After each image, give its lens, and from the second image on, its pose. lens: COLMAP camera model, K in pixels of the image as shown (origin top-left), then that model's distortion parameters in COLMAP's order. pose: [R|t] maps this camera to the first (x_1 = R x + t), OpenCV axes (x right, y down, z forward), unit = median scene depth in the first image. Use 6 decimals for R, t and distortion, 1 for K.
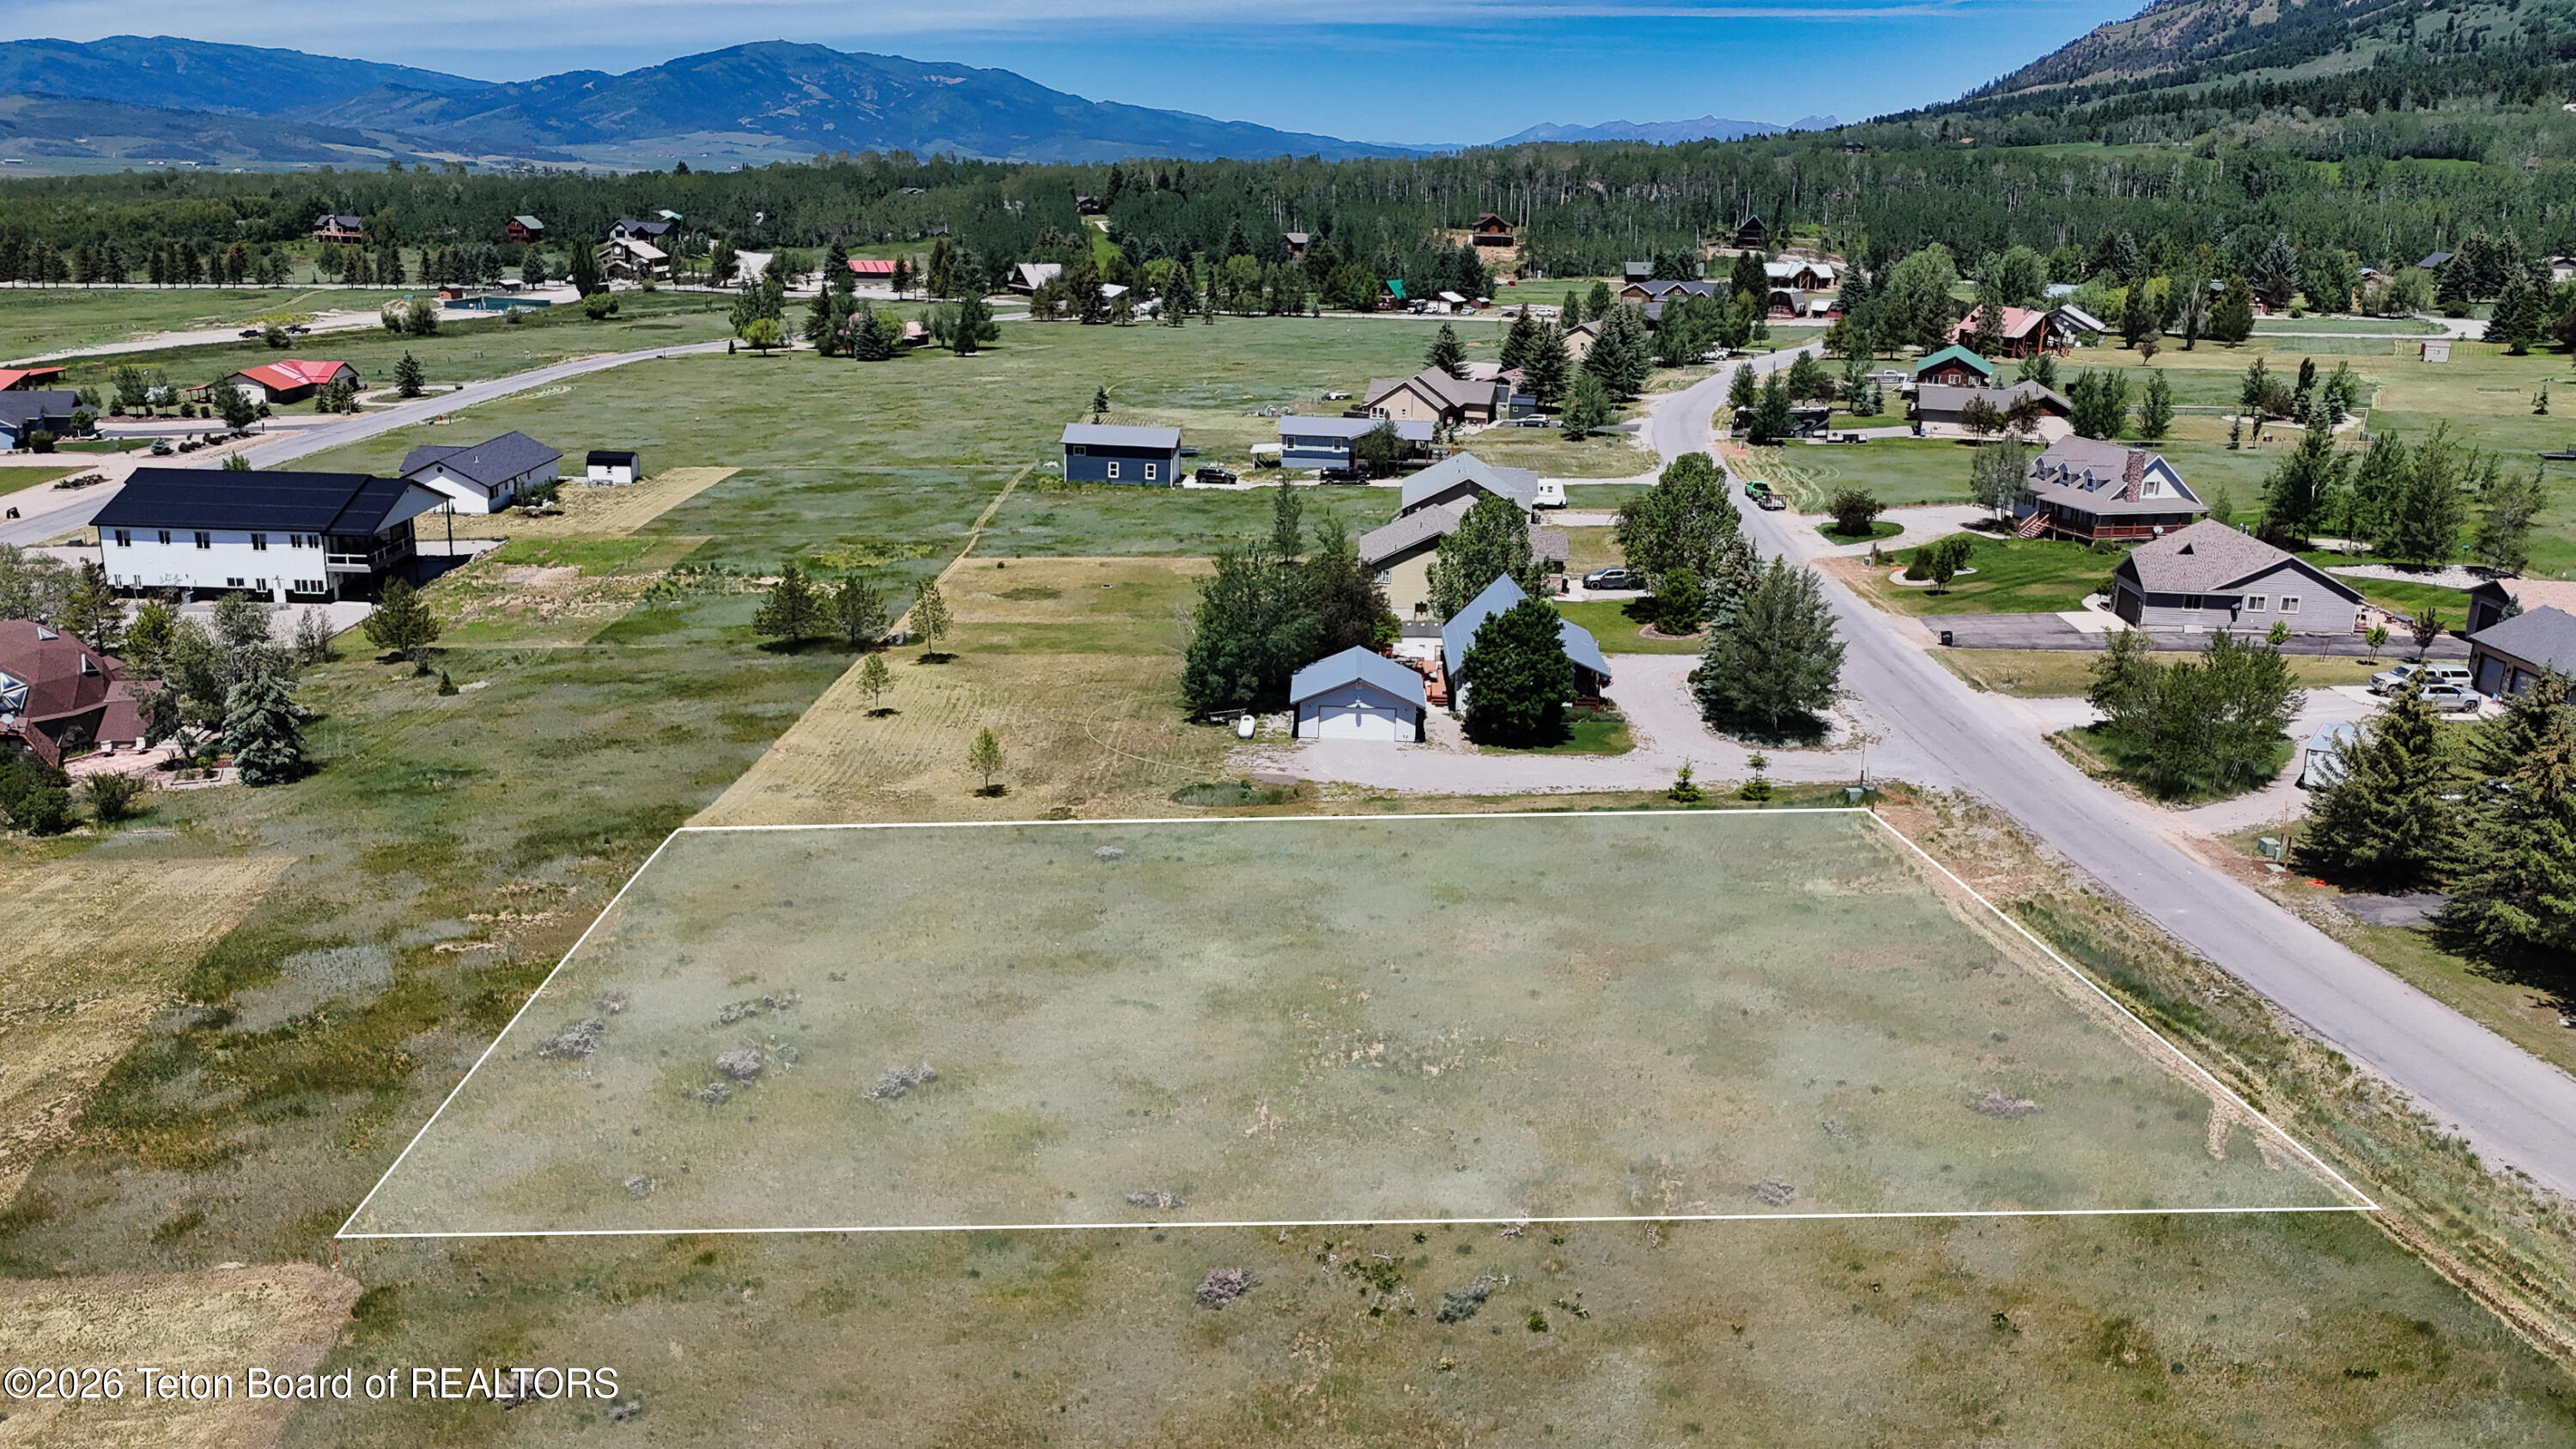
lens RADIAL K [[1992.8, 0, 1288.0], [0, 1992.8, 724.5], [0, 0, 1]] dist [0.081677, -0.089383]
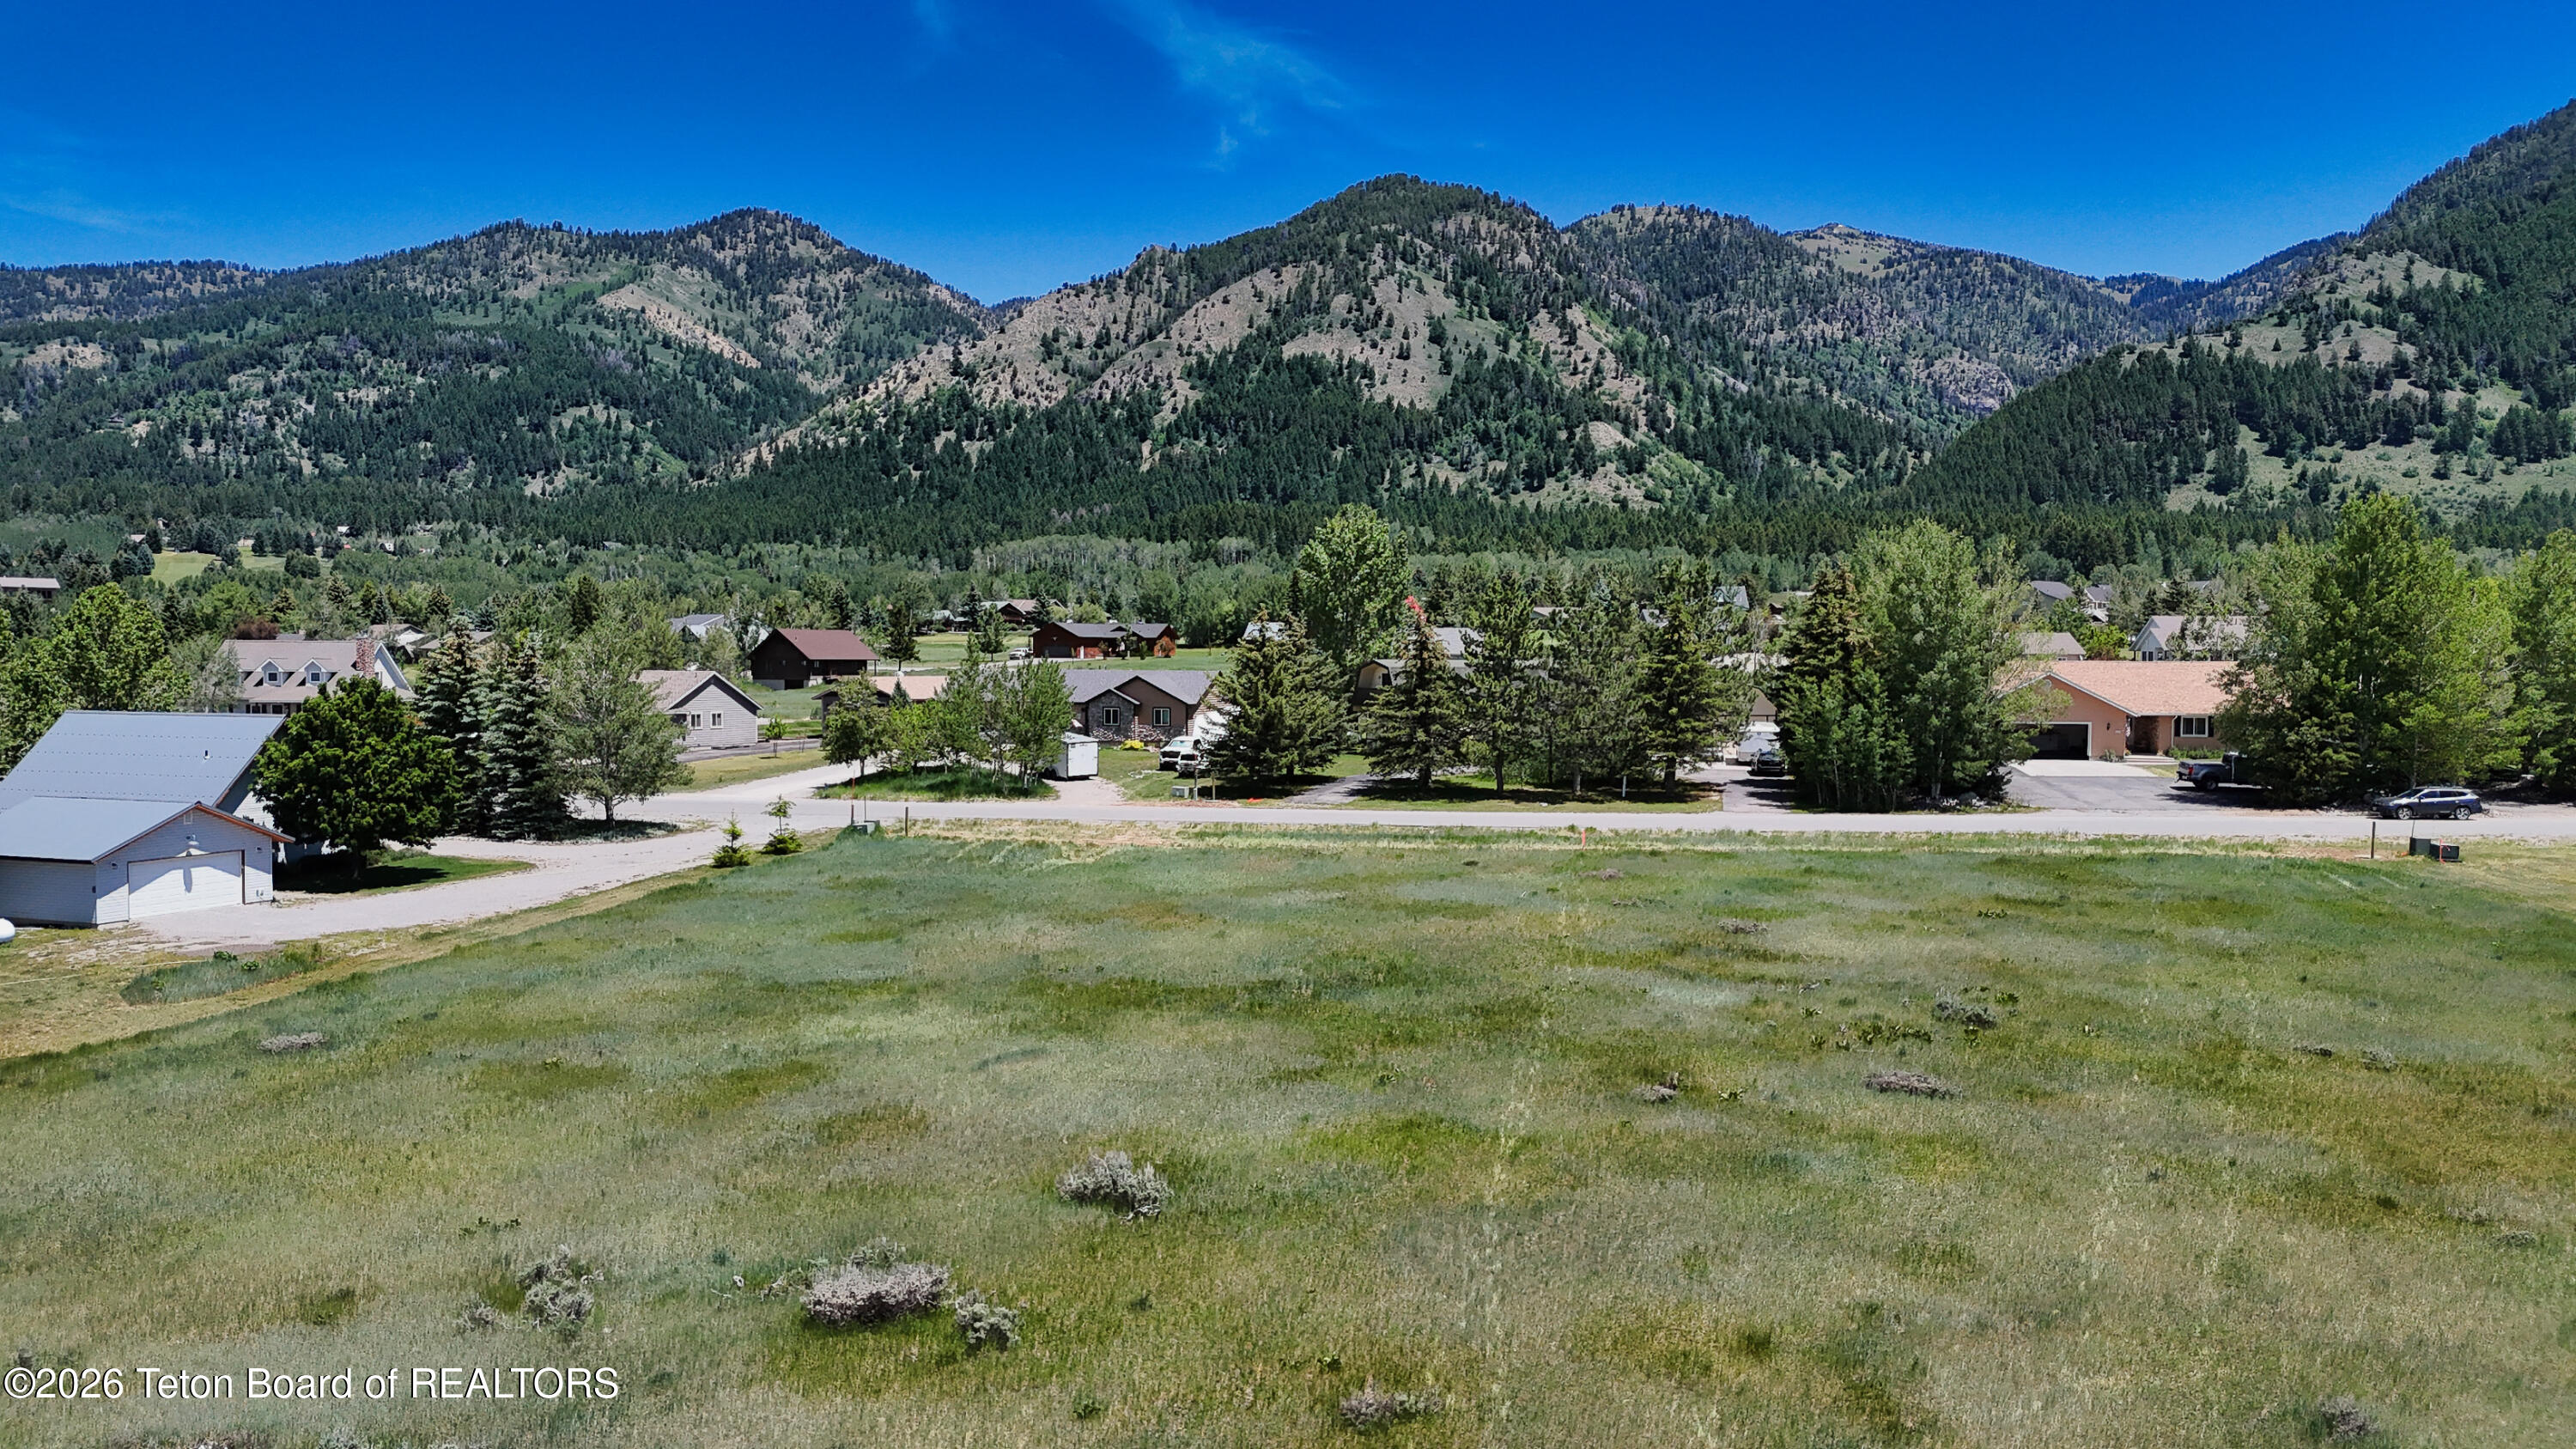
lens RADIAL K [[1882.7, 0, 1297.6], [0, 1882.7, 733.8], [0, 0, 1]] dist [0.082171, -0.097774]
pose [[0.312775, -0.066448, 0.947500, -0.295643], [0.266500, 0.963619, -0.020394, 0.041578], [-0.911674, 0.258888, 0.319104, 0.362632]]
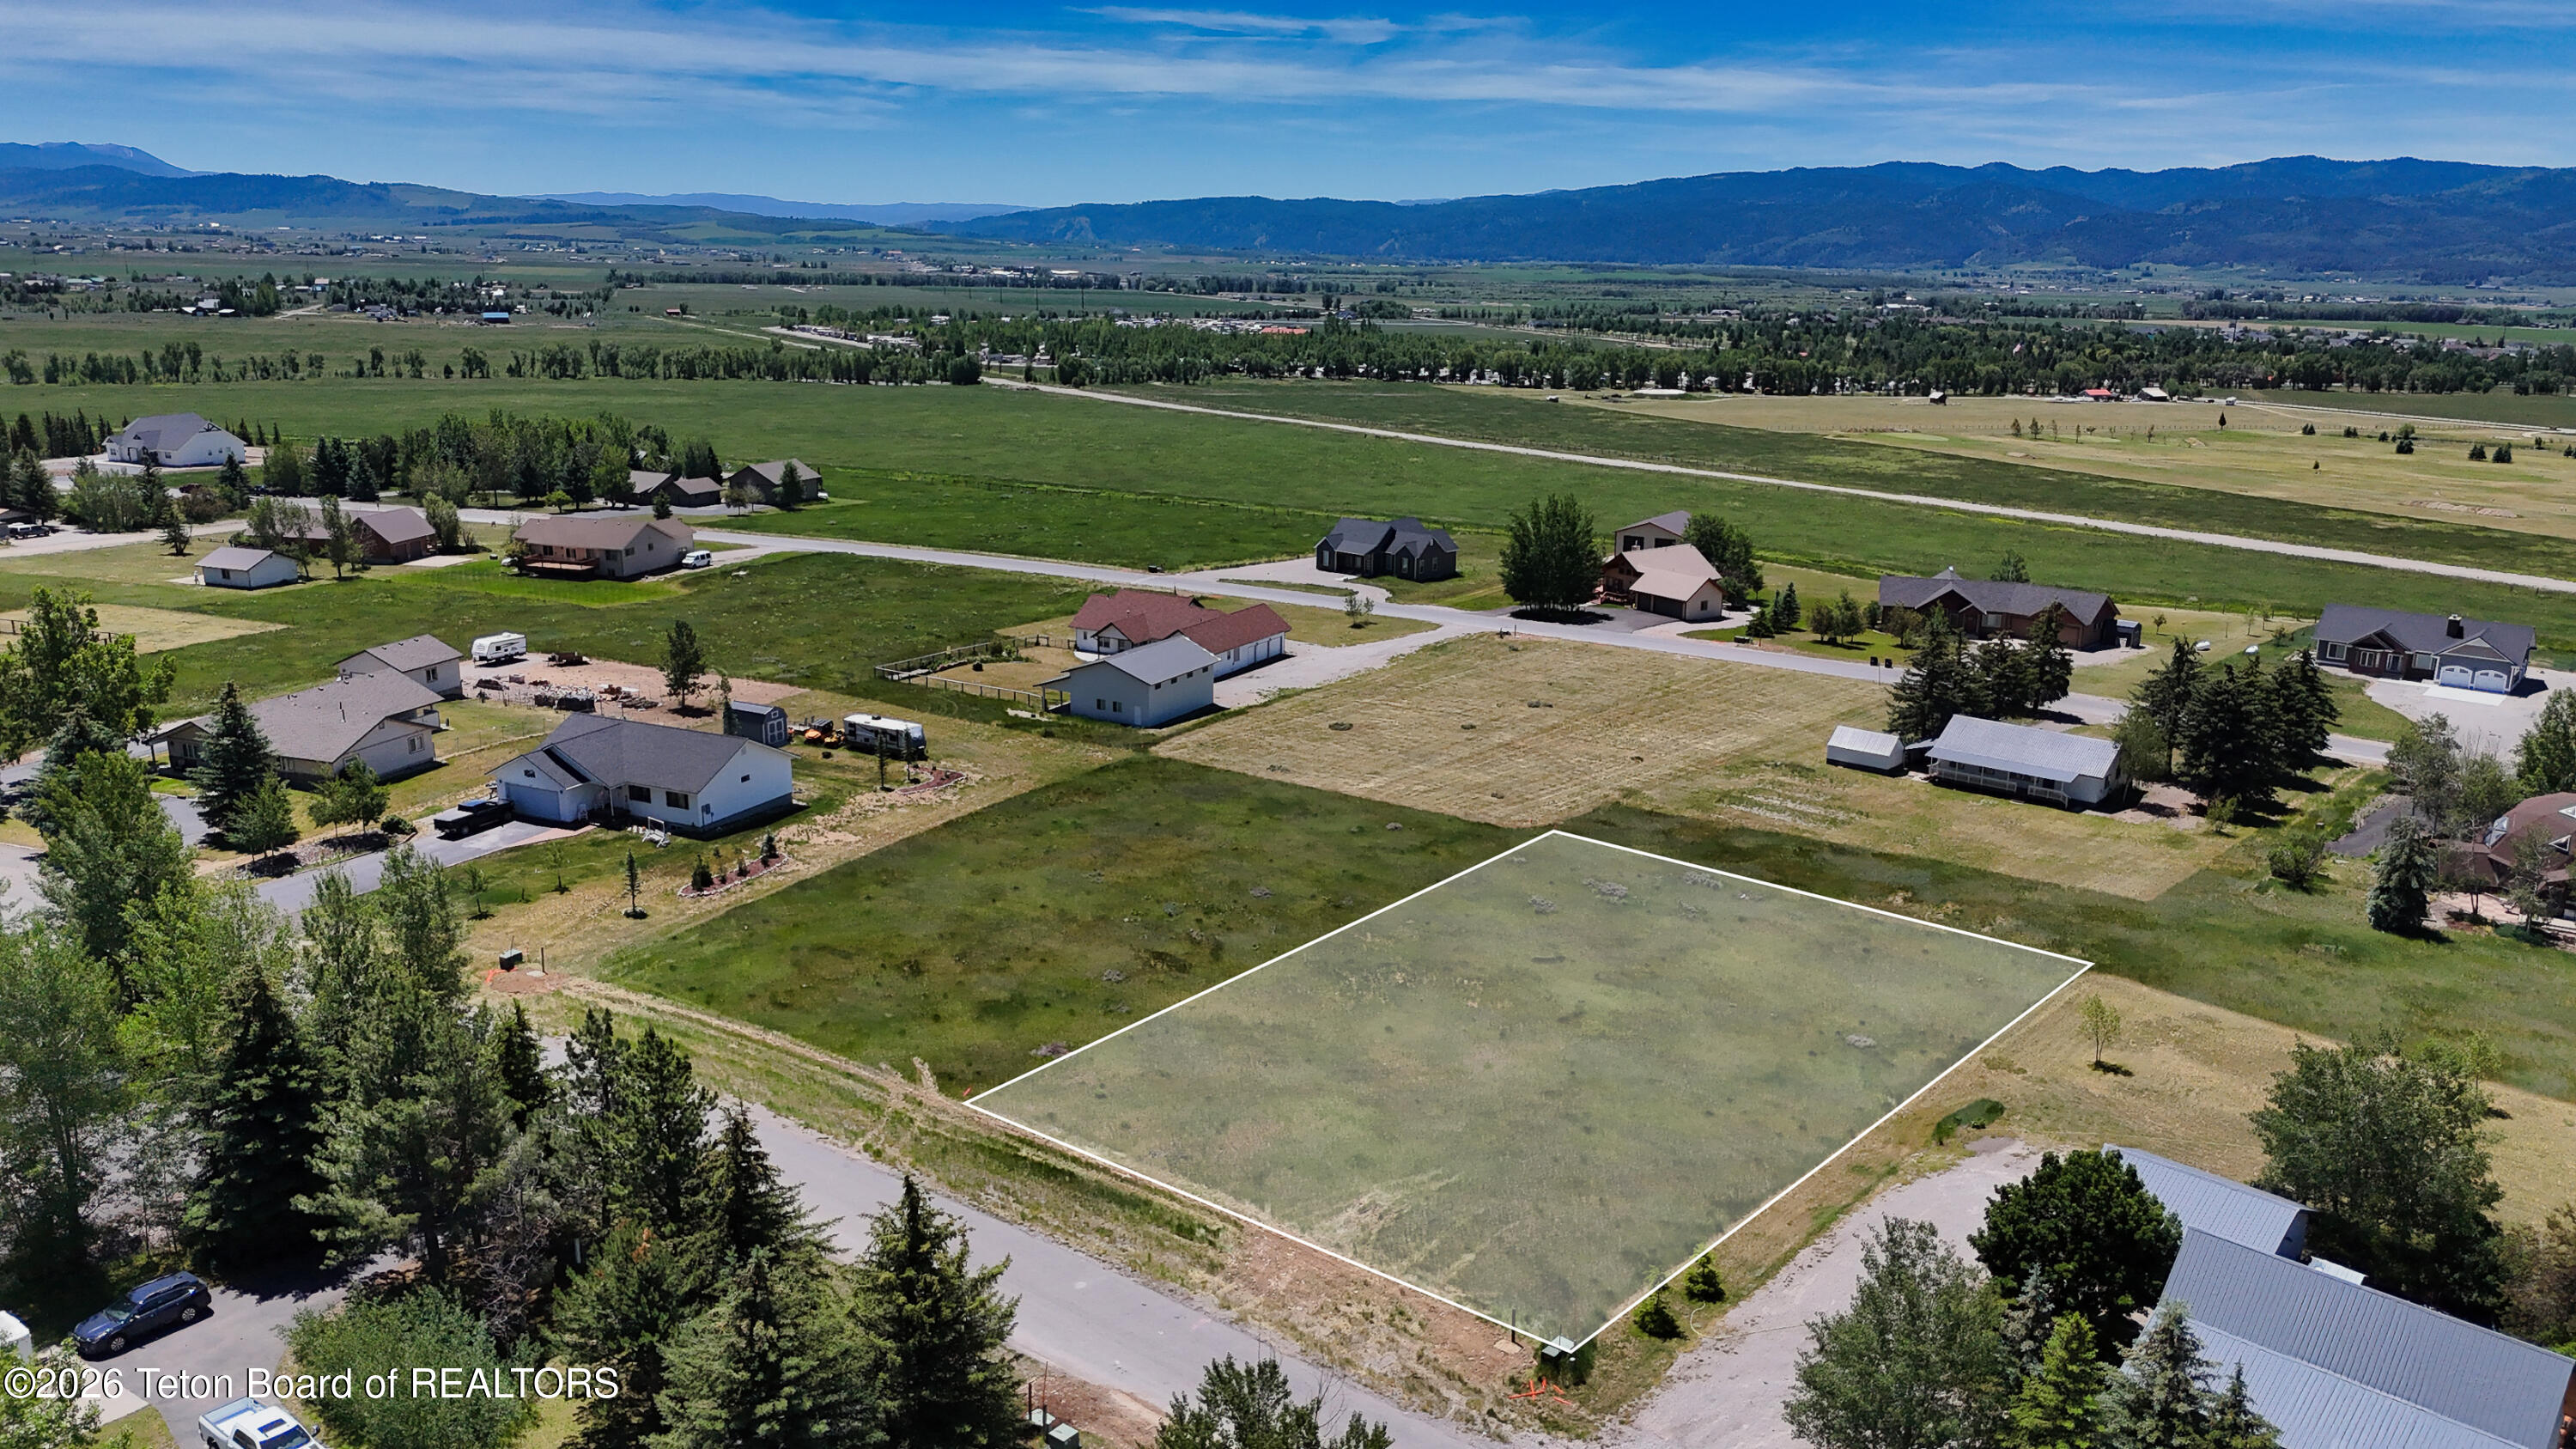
lens RADIAL K [[1875.5, 0, 1292.5], [0, 1875.5, 780.2], [0, 0, 1]] dist [0.080046, -0.088918]
pose [[-0.683529, 0.170177, -0.709809, 0.533131], [-0.229967, 0.872711, 0.430686, -0.278701], [0.692751, 0.457619, -0.557388, 0.813589]]
